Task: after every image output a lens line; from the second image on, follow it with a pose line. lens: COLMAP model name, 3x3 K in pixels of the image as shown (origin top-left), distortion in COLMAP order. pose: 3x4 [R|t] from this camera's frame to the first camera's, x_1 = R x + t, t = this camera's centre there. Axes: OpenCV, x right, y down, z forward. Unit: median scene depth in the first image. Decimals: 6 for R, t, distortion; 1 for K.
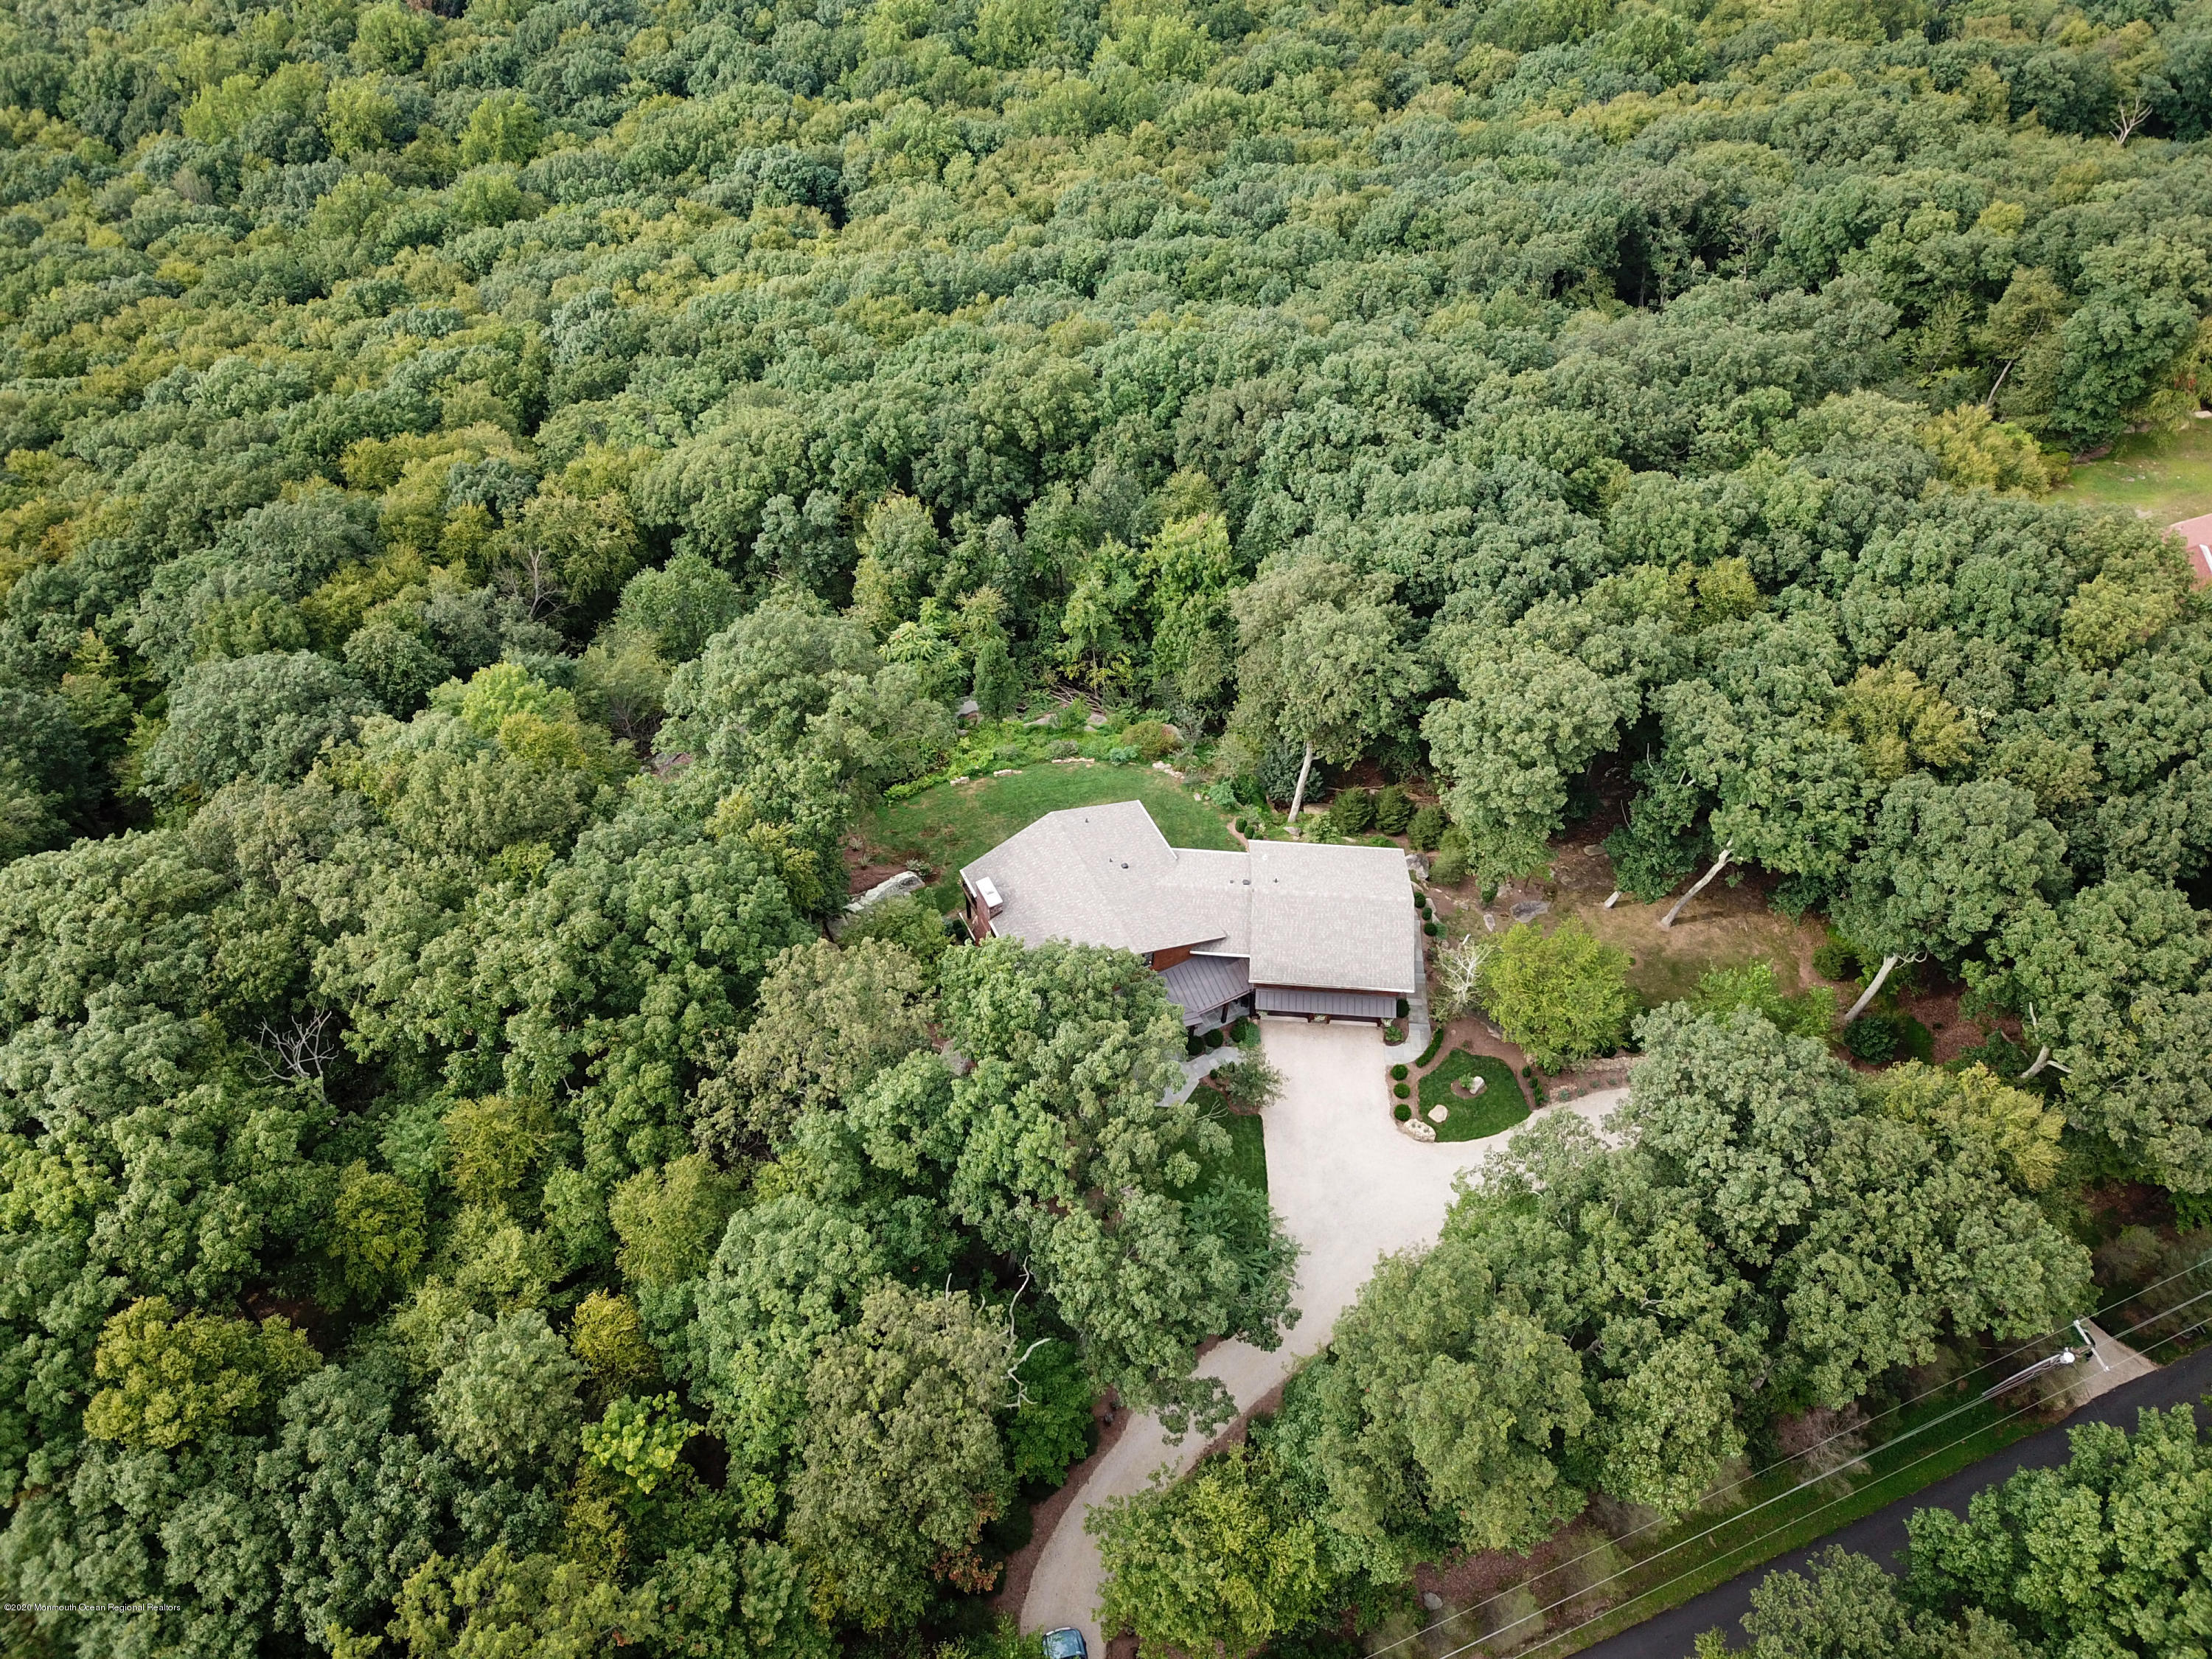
lens RADIAL K [[1720.5, 0, 1080.5], [0, 1720.5, 788.1], [0, 0, 1]] dist [-0.026243, 0.020825]
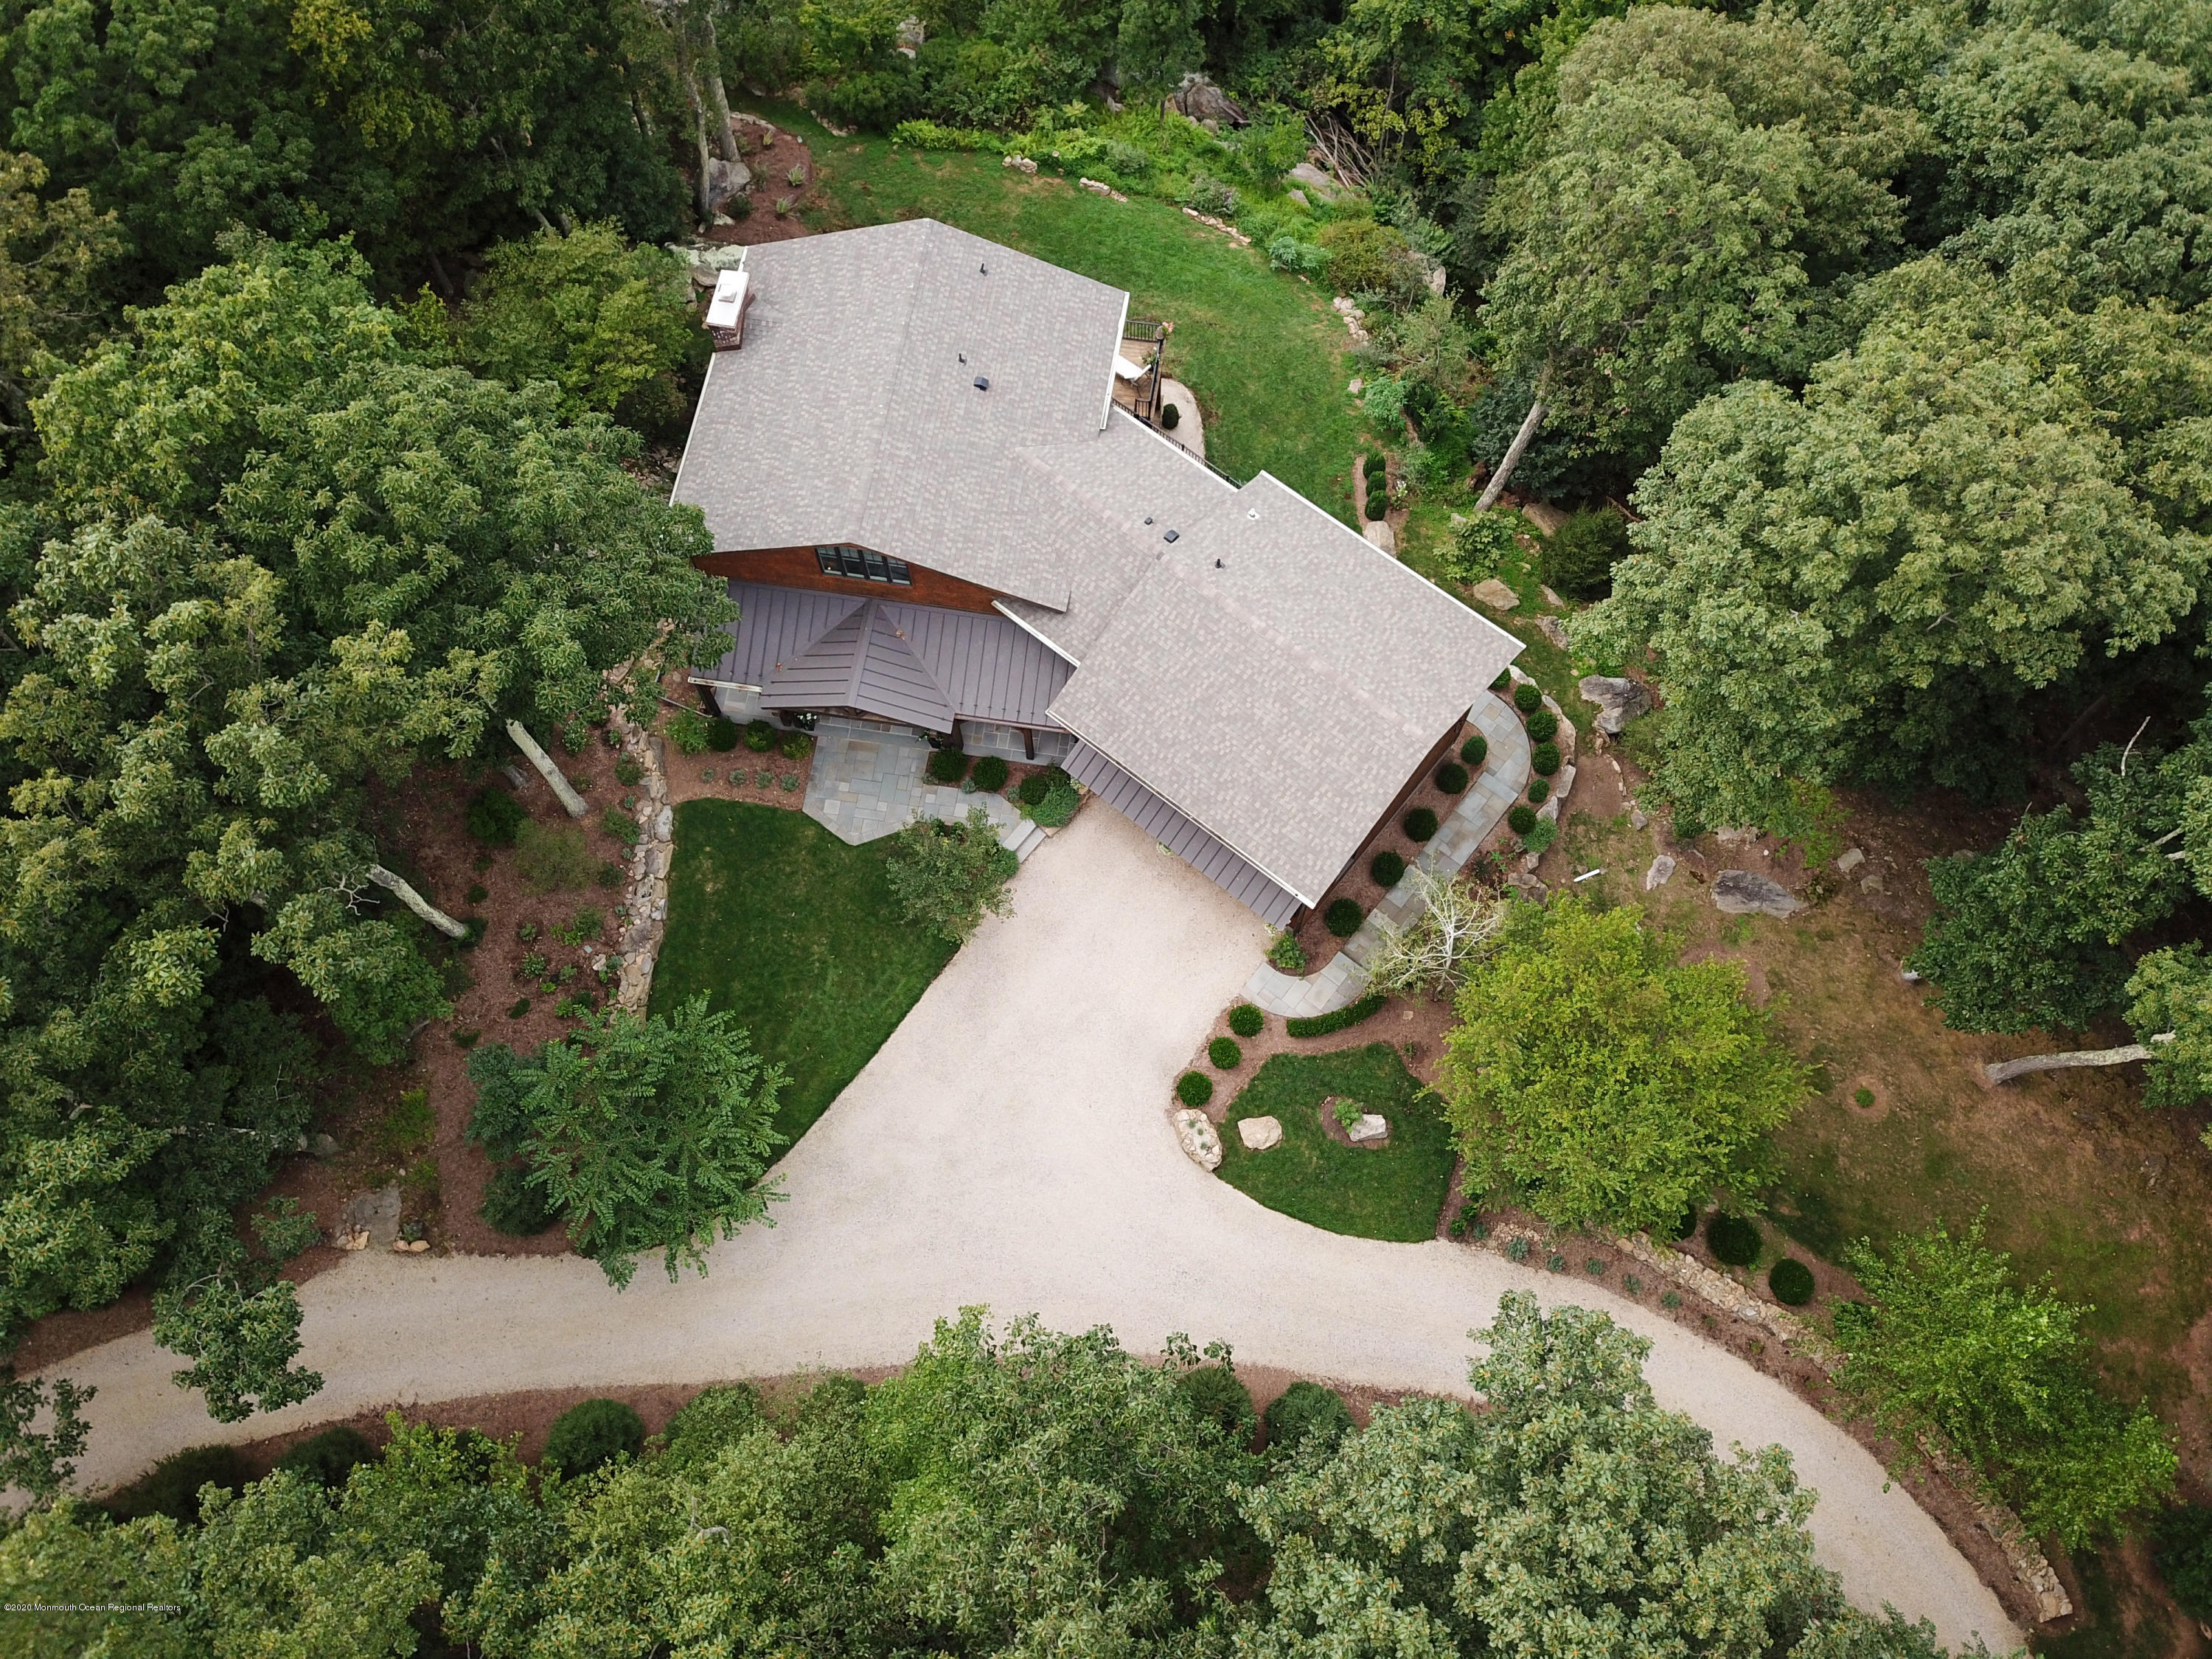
lens RADIAL K [[1720.5, 0, 1105.9], [0, 1720.5, 817.0], [0, 0, 1]] dist [-0.026243, 0.020825]
pose [[0.813083, 0.530040, -0.240735, 0.212330], [-0.442514, 0.831430, 0.336015, -0.028690], [0.378256, -0.166680, 0.910571, 0.477119]]
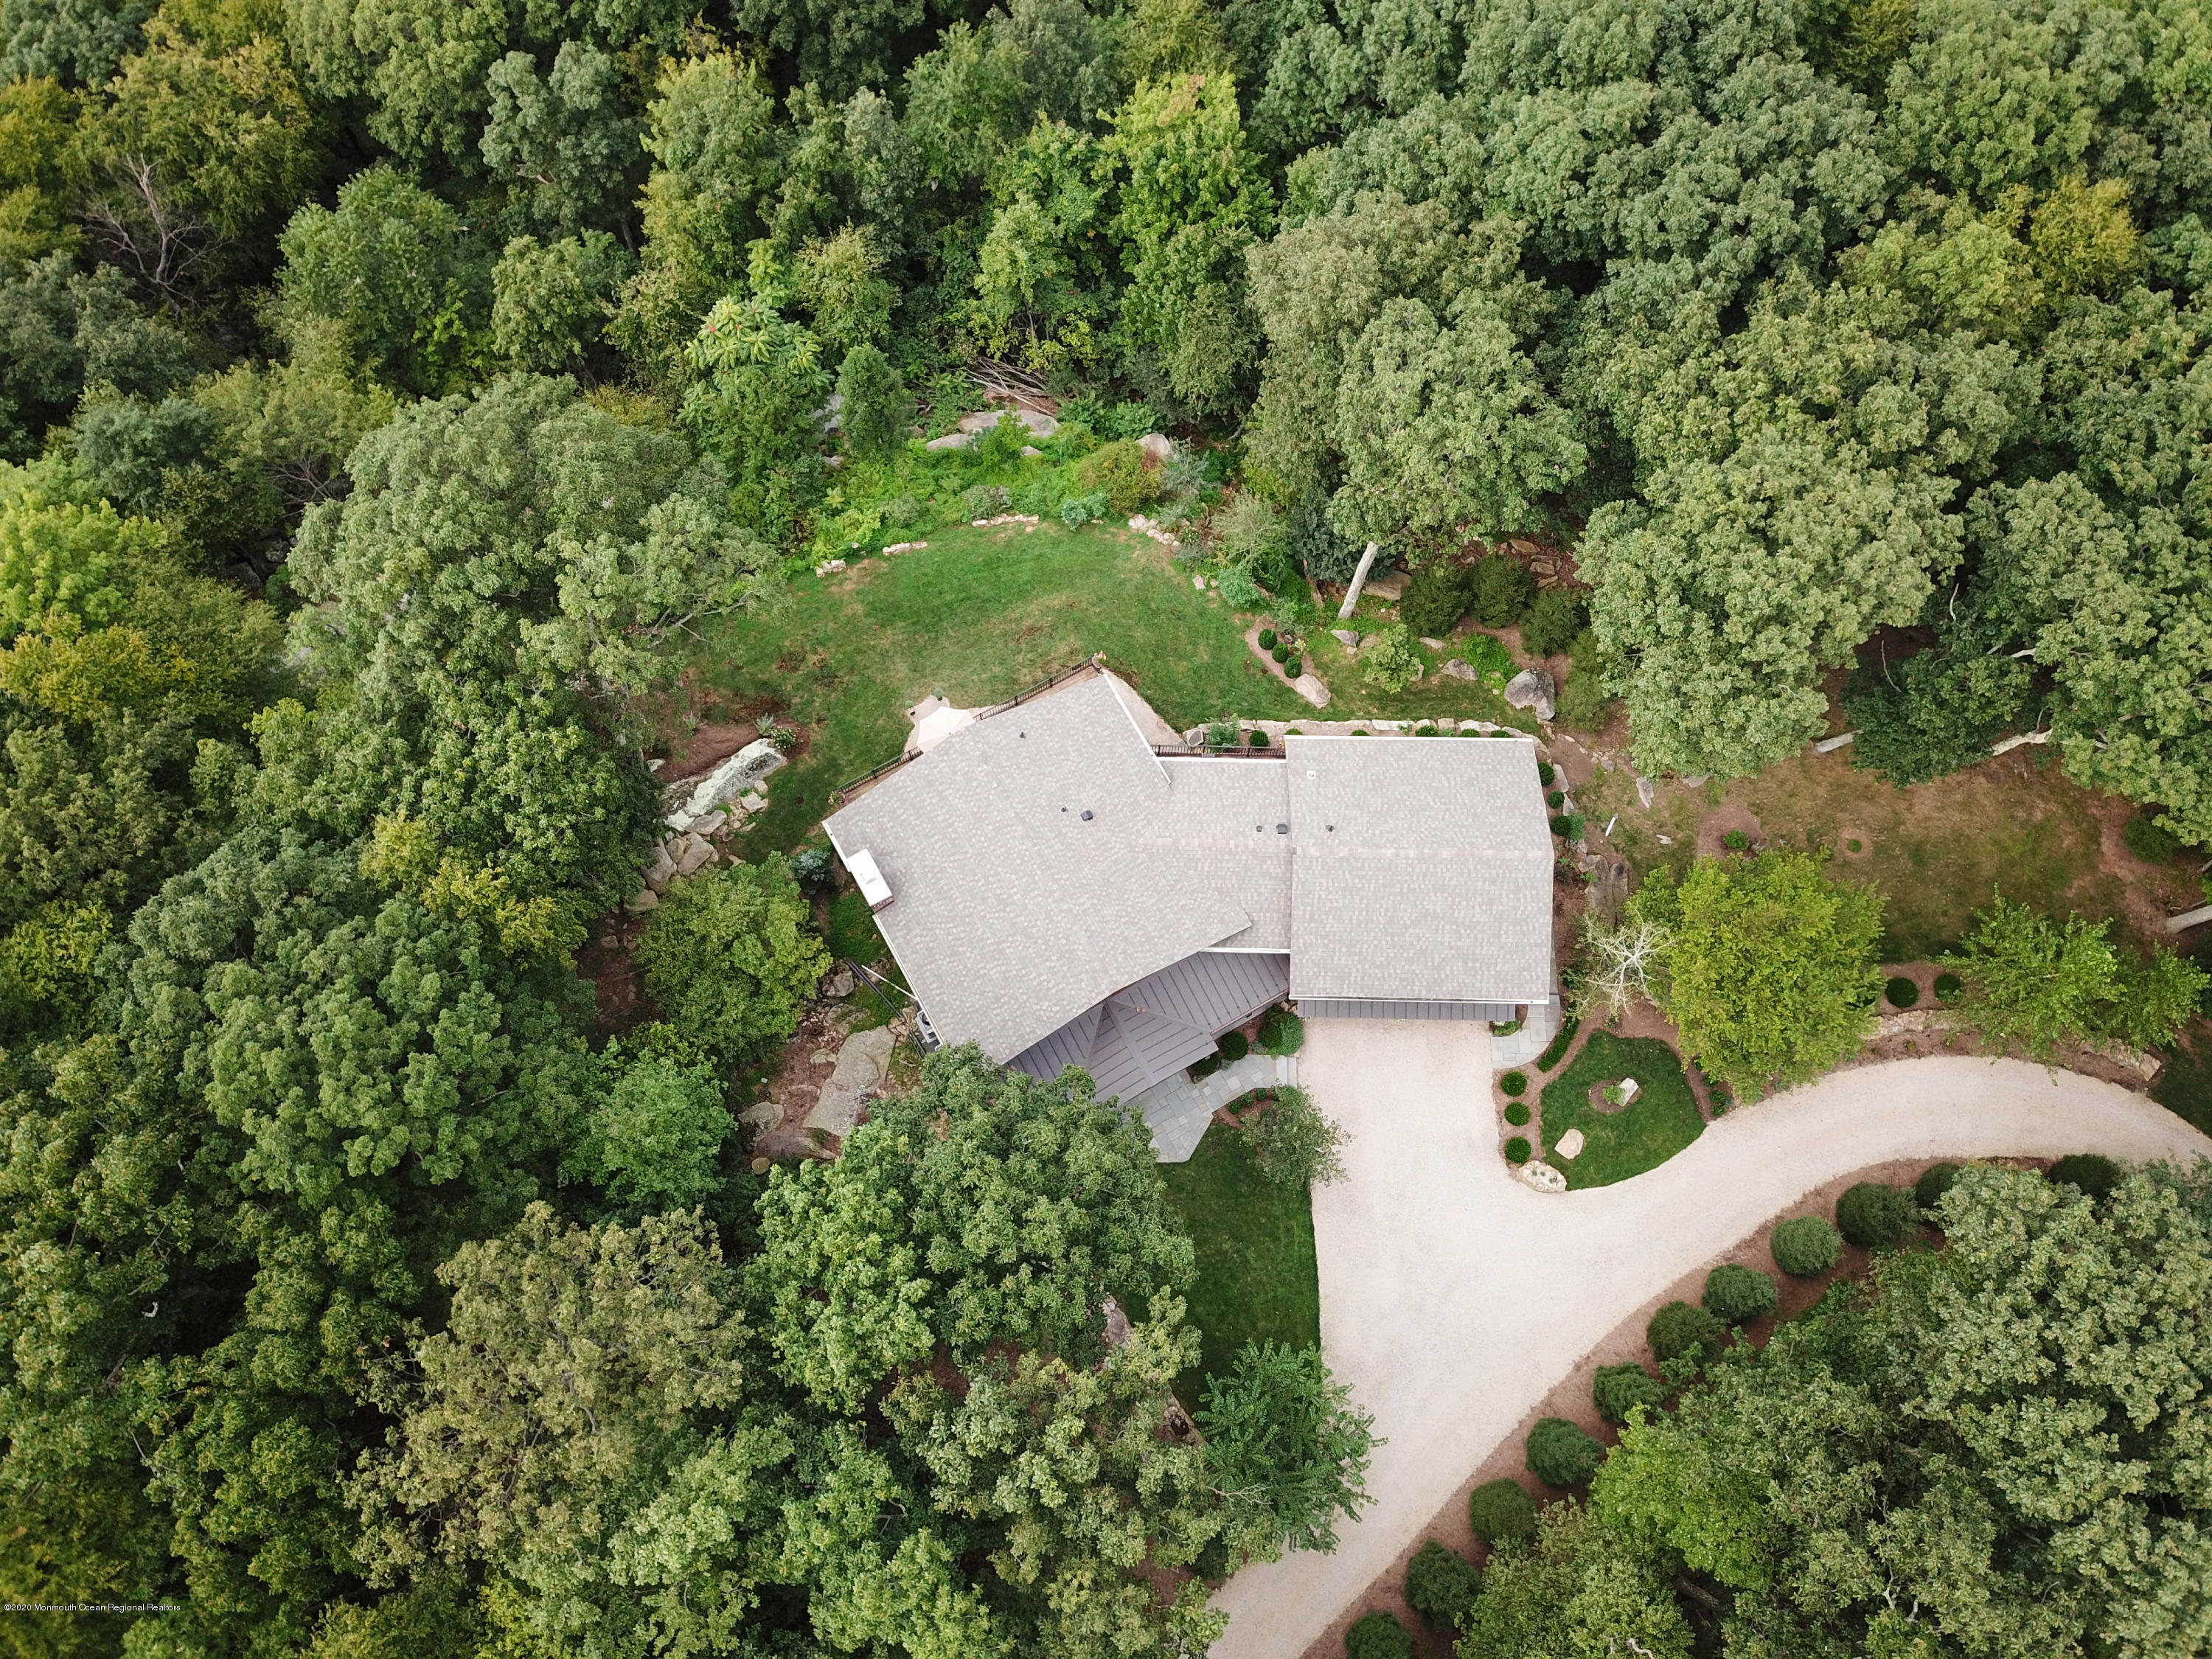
lens RADIAL K [[1720.5, 0, 1105.9], [0, 1720.5, 817.0], [0, 0, 1]] dist [-0.026243, 0.020825]
pose [[0.998873, -0.046931, 0.007042, 0.025075], [0.040752, 0.924304, 0.379474, -0.165530], [-0.024318, -0.378760, 0.925175, 0.378264]]
